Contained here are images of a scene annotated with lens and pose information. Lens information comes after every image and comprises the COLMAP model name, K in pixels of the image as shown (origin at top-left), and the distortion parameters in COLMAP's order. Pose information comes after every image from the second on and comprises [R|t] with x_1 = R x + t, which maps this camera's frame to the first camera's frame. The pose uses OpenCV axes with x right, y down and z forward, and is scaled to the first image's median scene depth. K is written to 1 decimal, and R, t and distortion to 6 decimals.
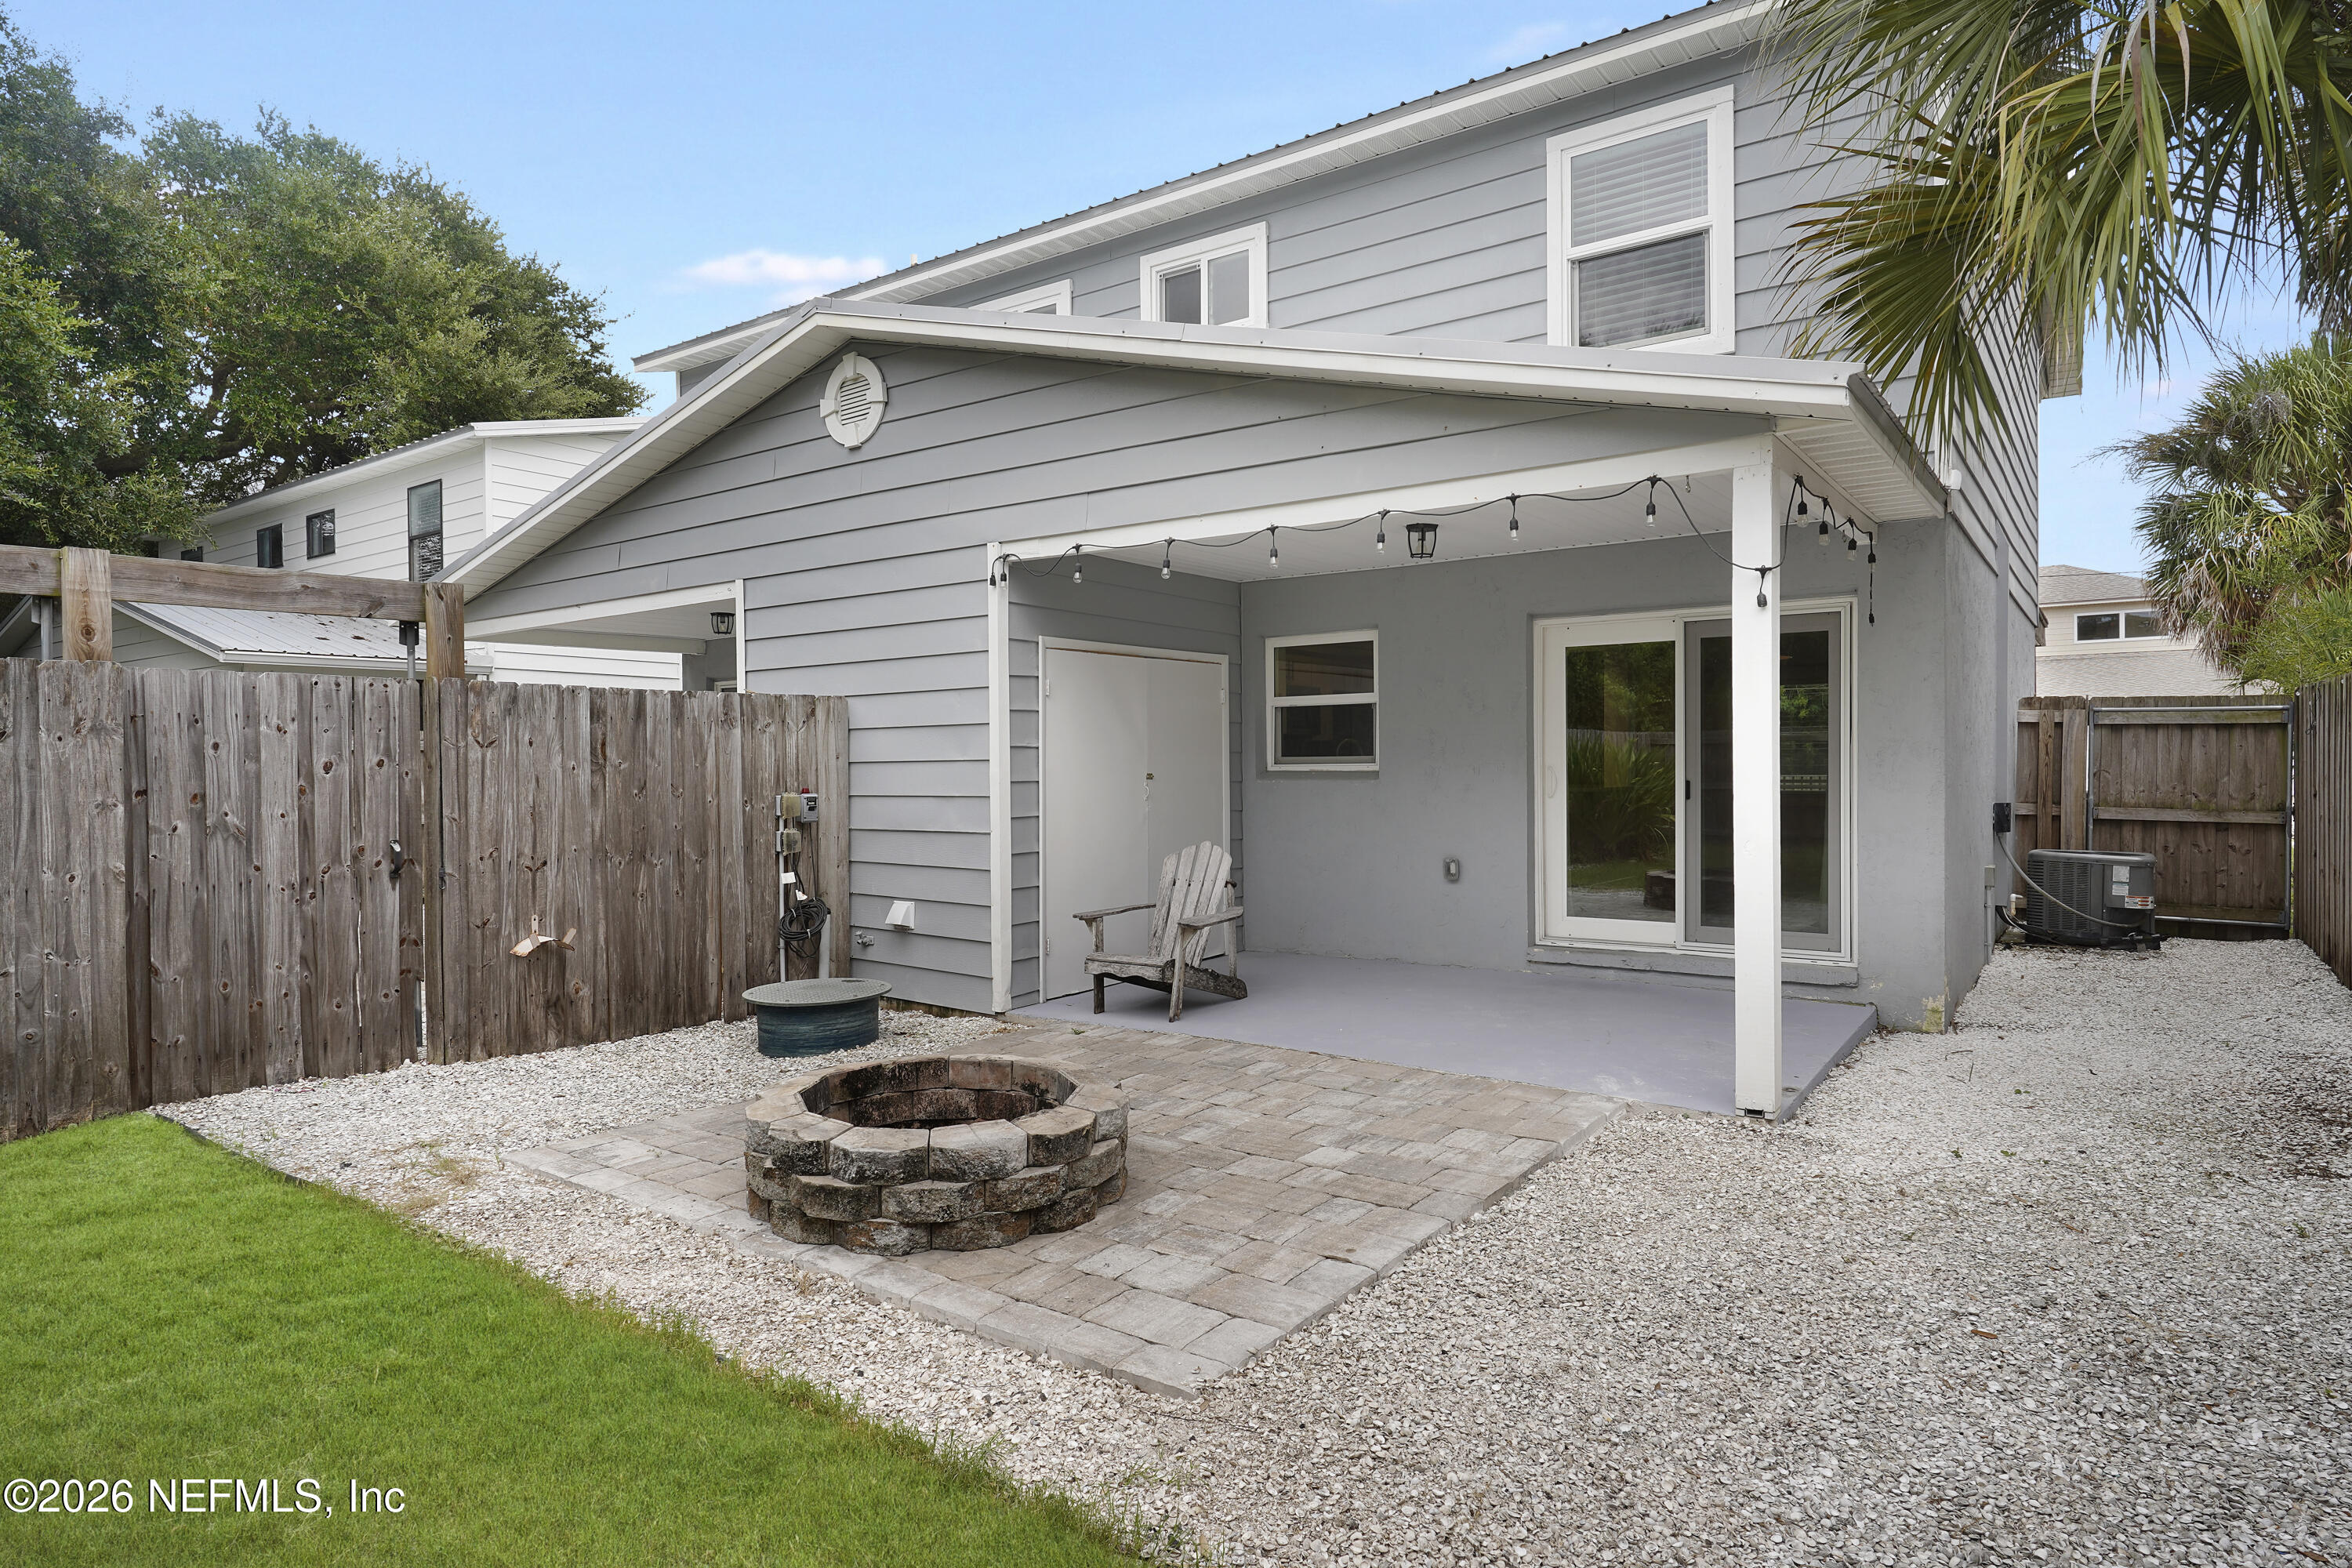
lens RADIAL K [[1346.8, 0, 1172.6], [0, 1346.8, 772.9], [0, 0, 1]] dist [0.027172, 0.000329]
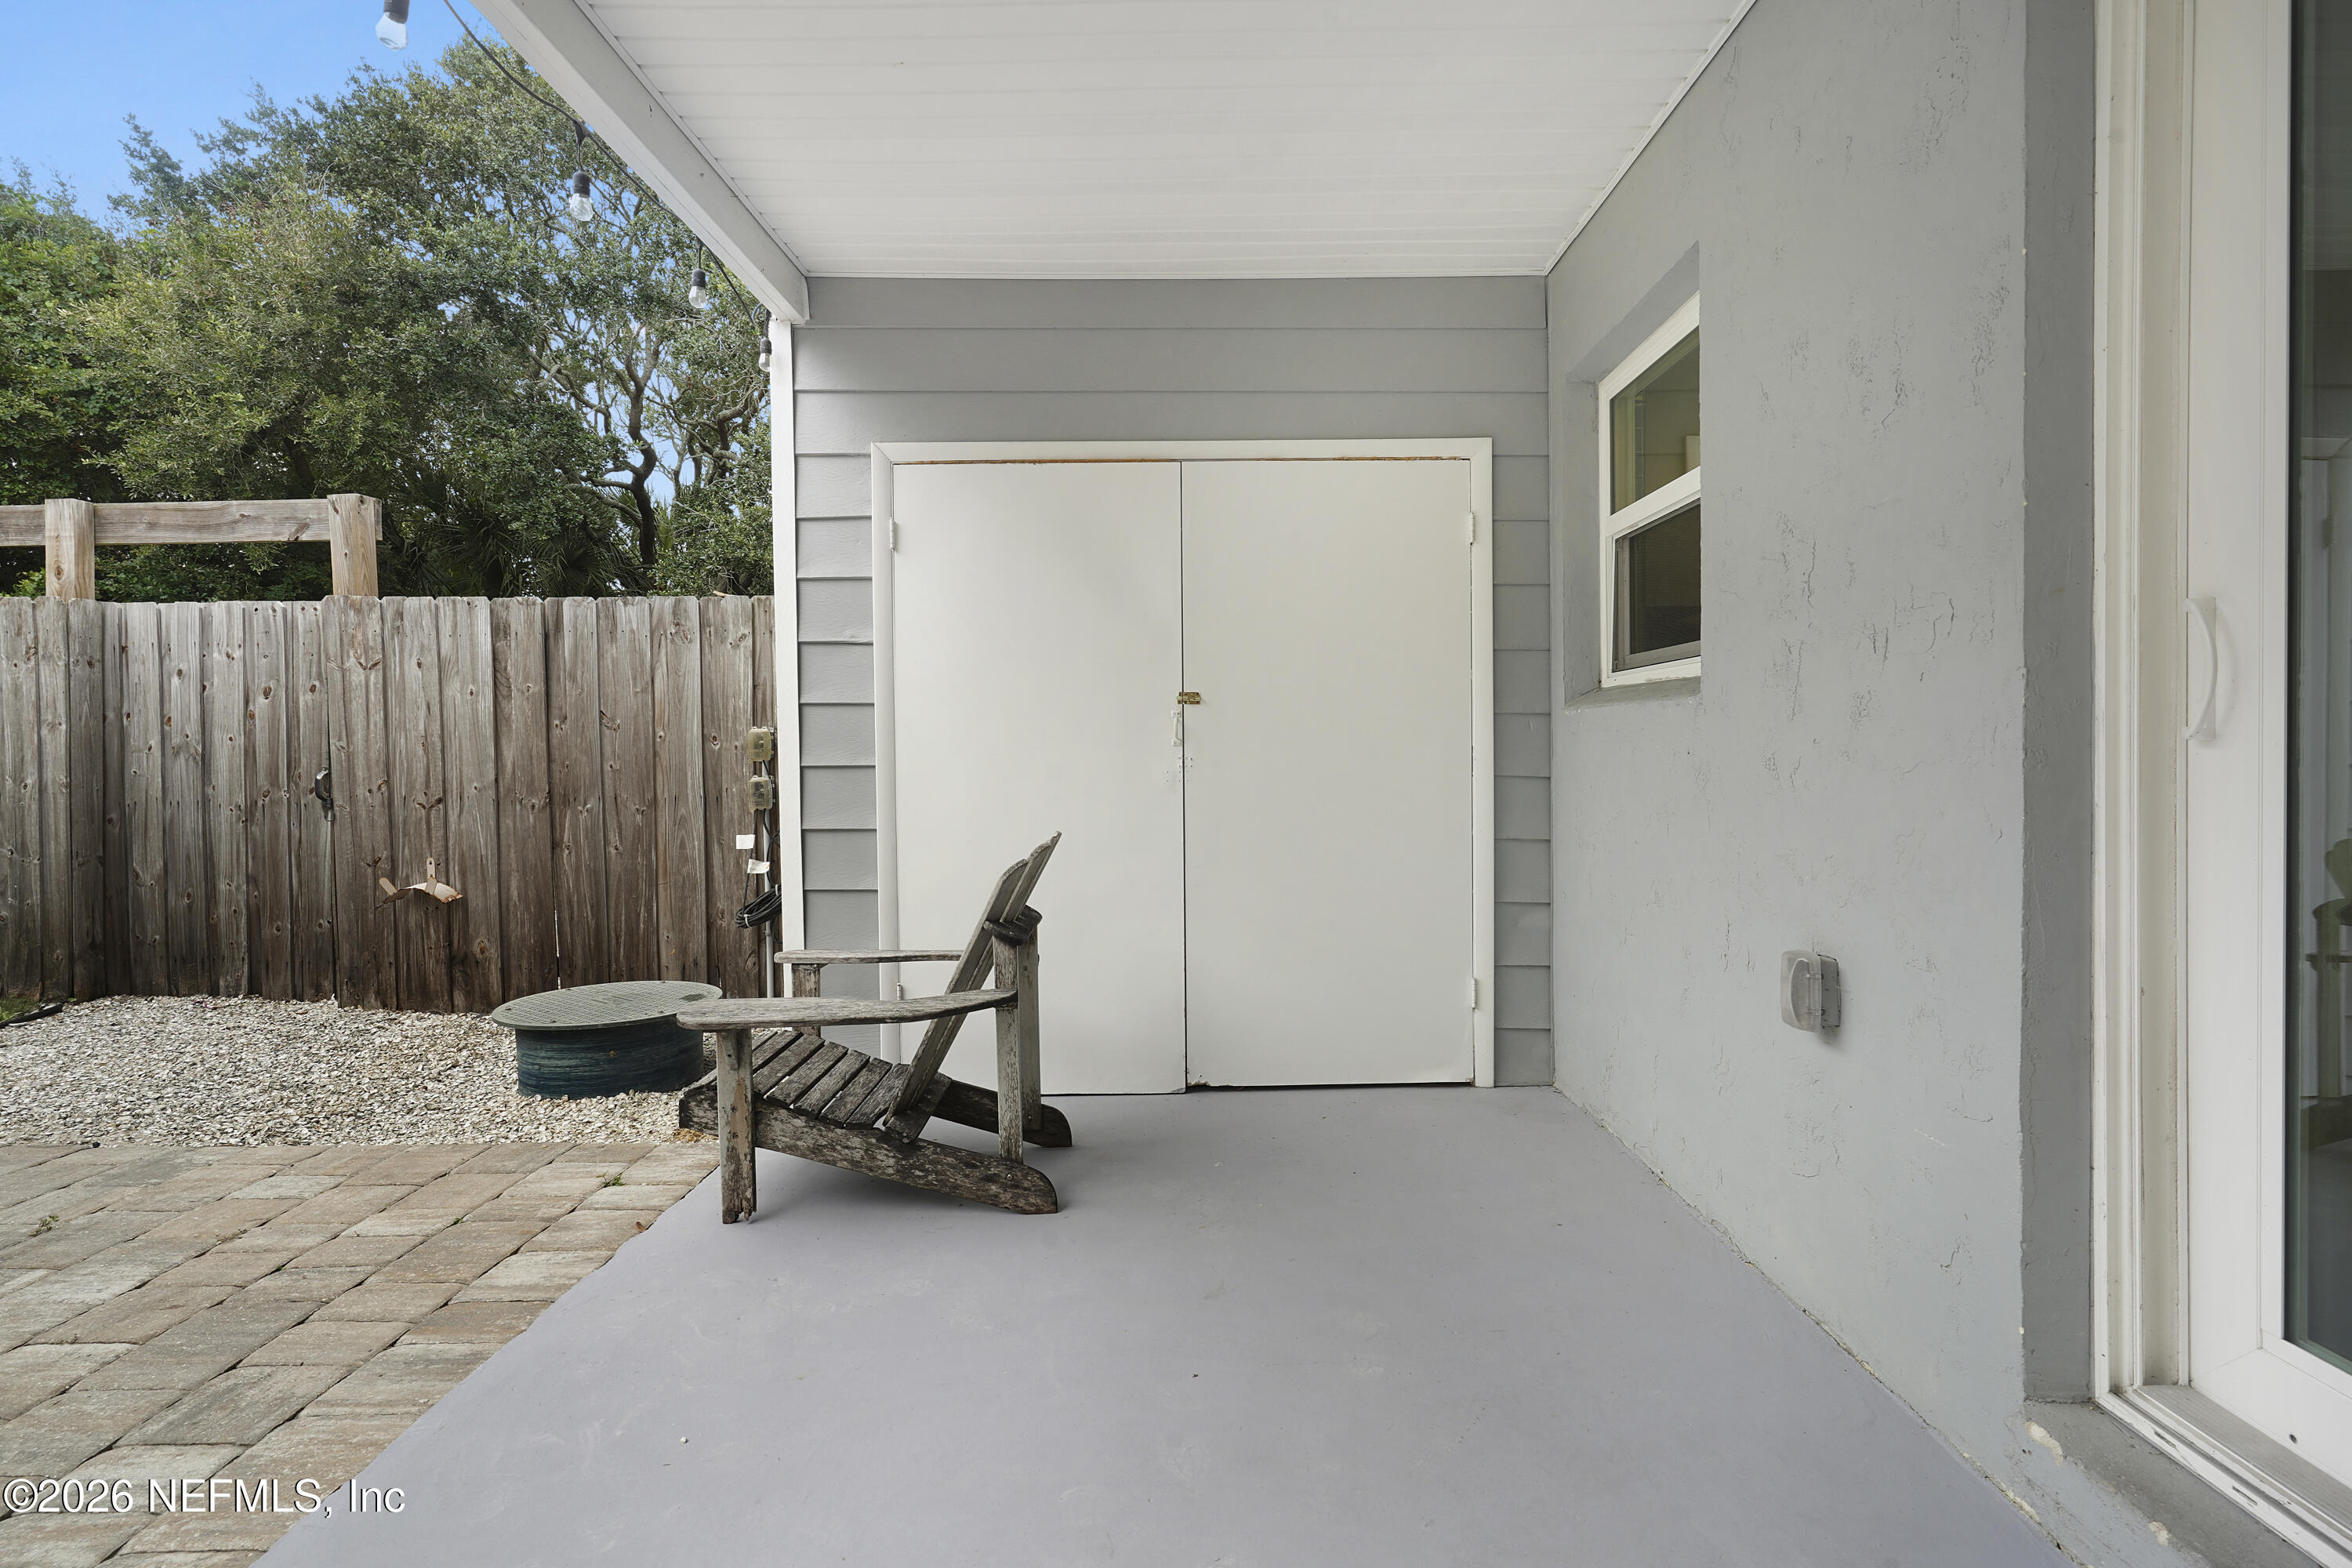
lens RADIAL K [[1134.6, 0, 1193.5], [0, 1134.6, 769.8], [0, 0, 1]] dist [-0.002886, 0.002437]
pose [[0.581392, 0.021592, -0.813337, 0.471478], [-0.009371, 0.999759, 0.019842, 0.030504], [0.813570, -0.003914, 0.581454, 1.086576]]
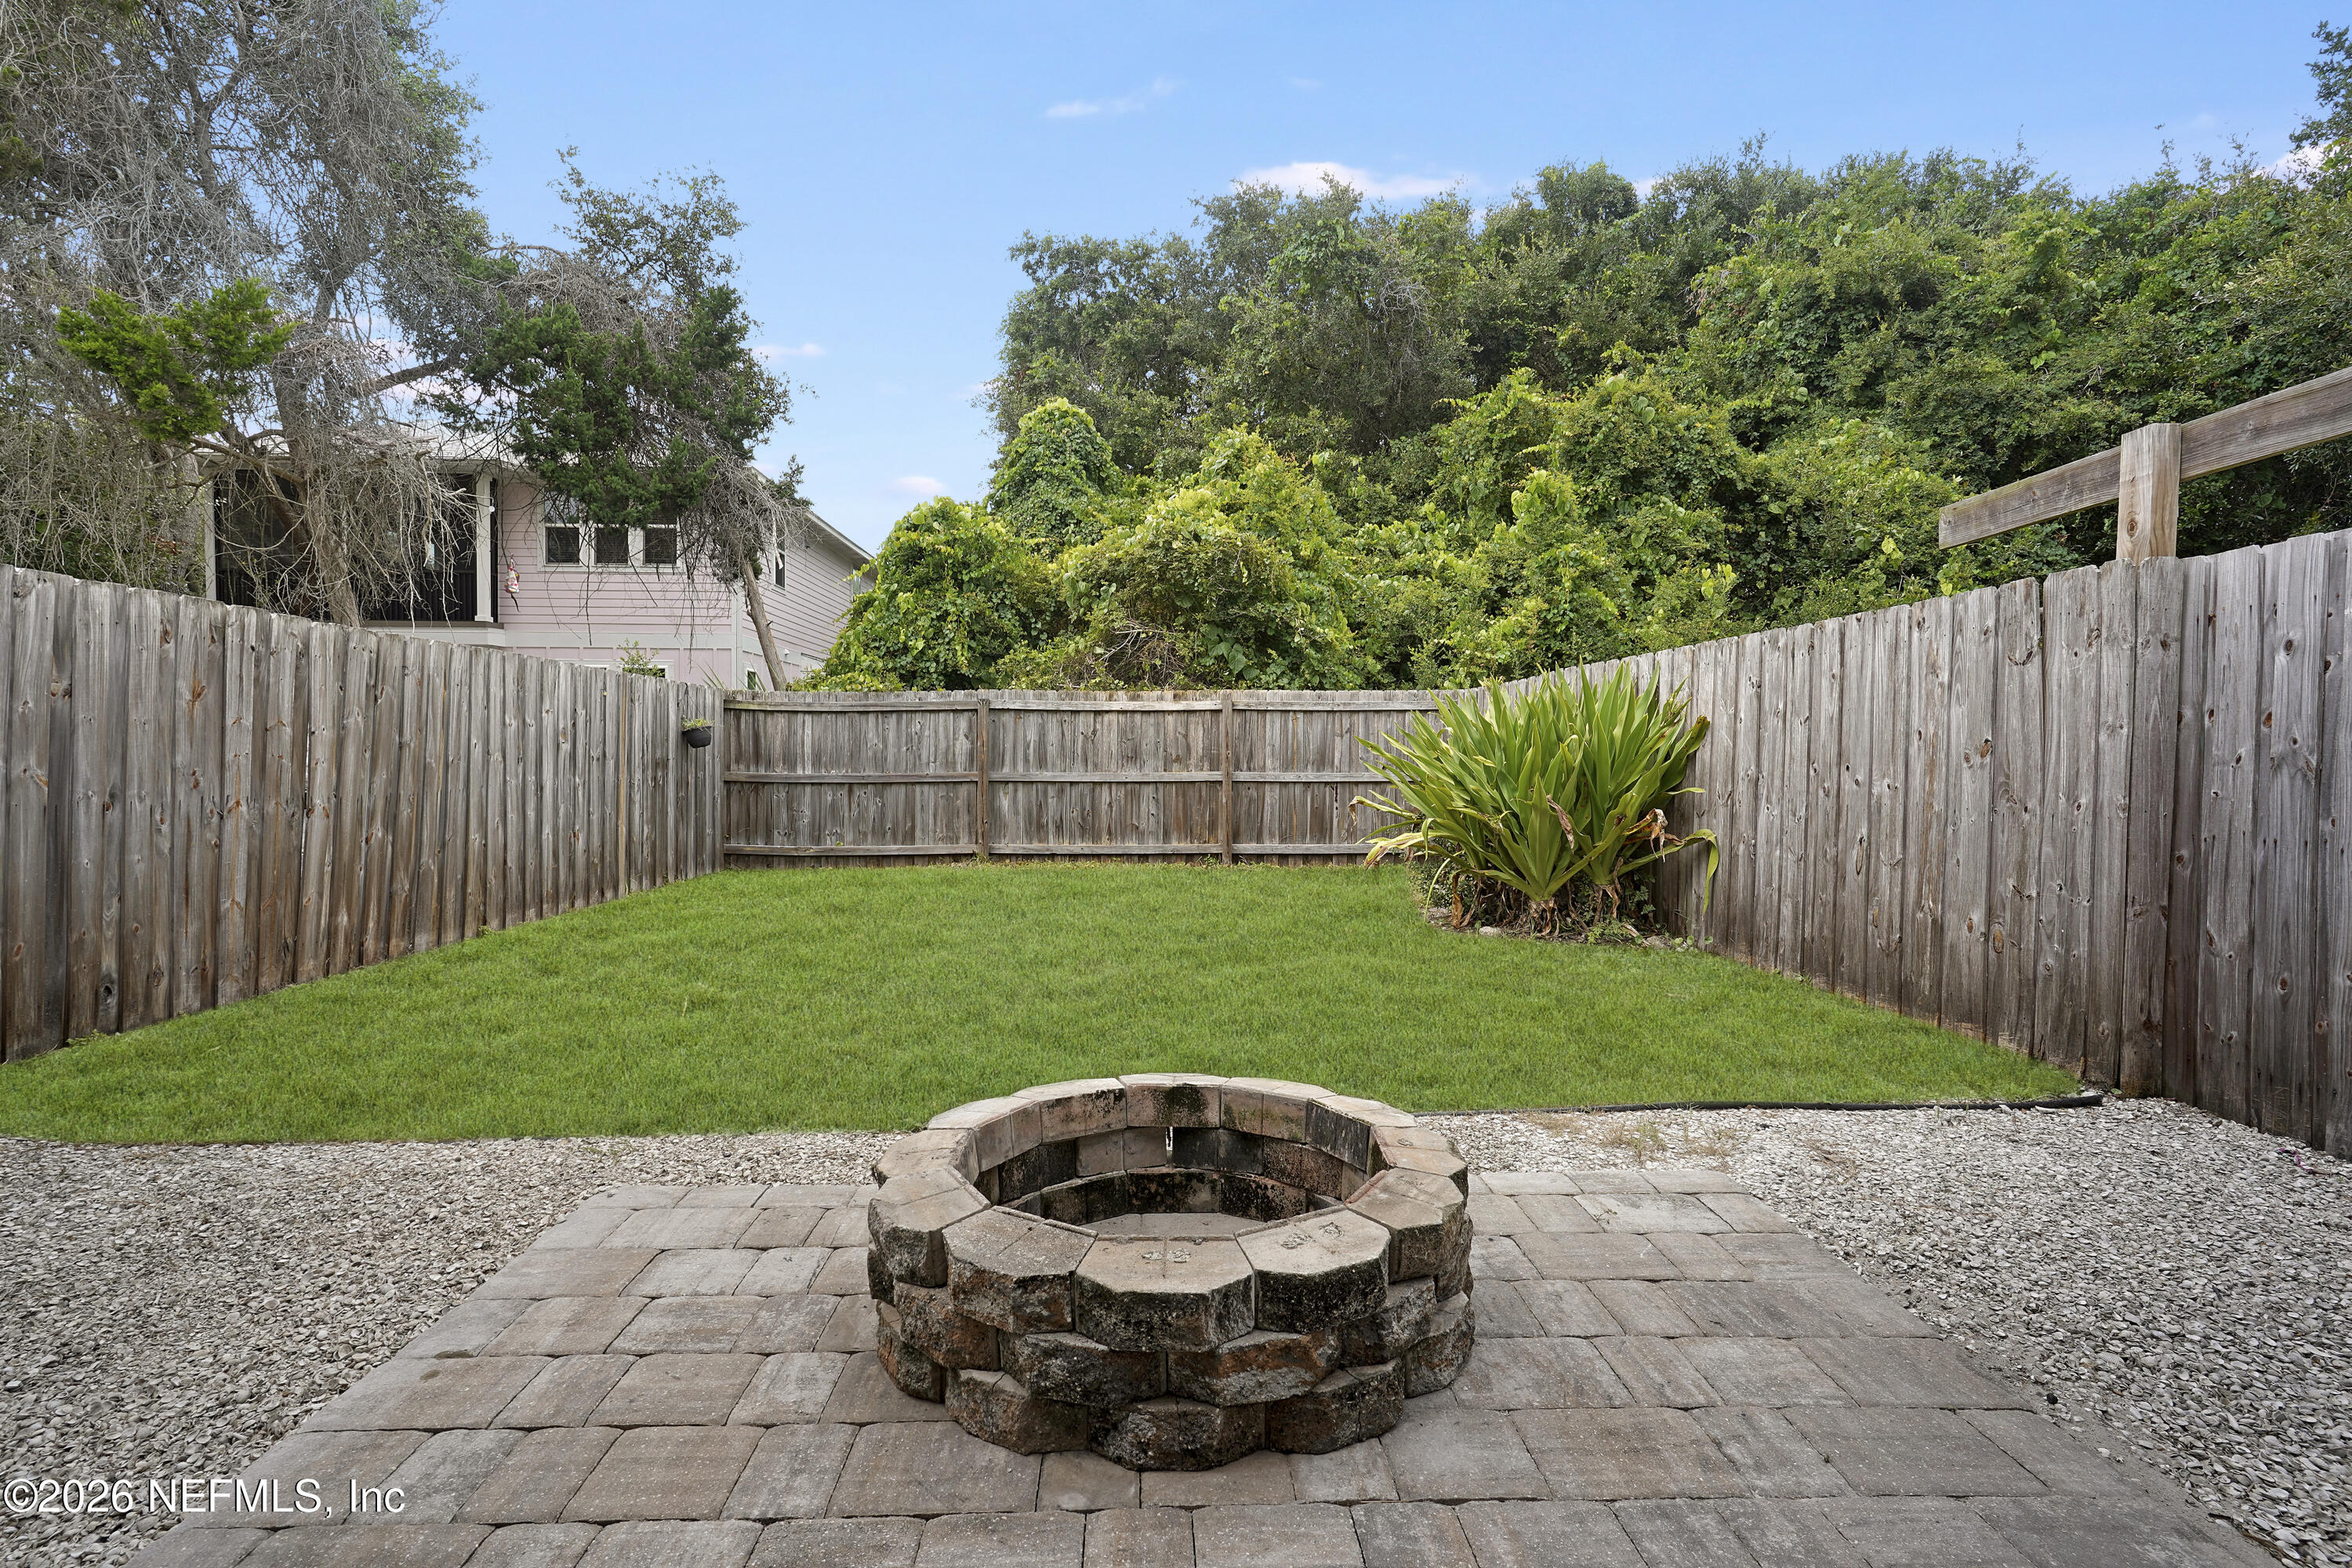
lens RADIAL K [[1134.6, 0, 1167.1], [0, 1134.6, 787.7], [0, 0, 1]] dist [-0.002886, 0.002437]
pose [[-0.795471, 0.017239, -0.605747, 0.115581], [-0.007958, 0.999212, 0.038887, 0.034755], [0.605940, 0.035754, -0.794707, 1.074841]]
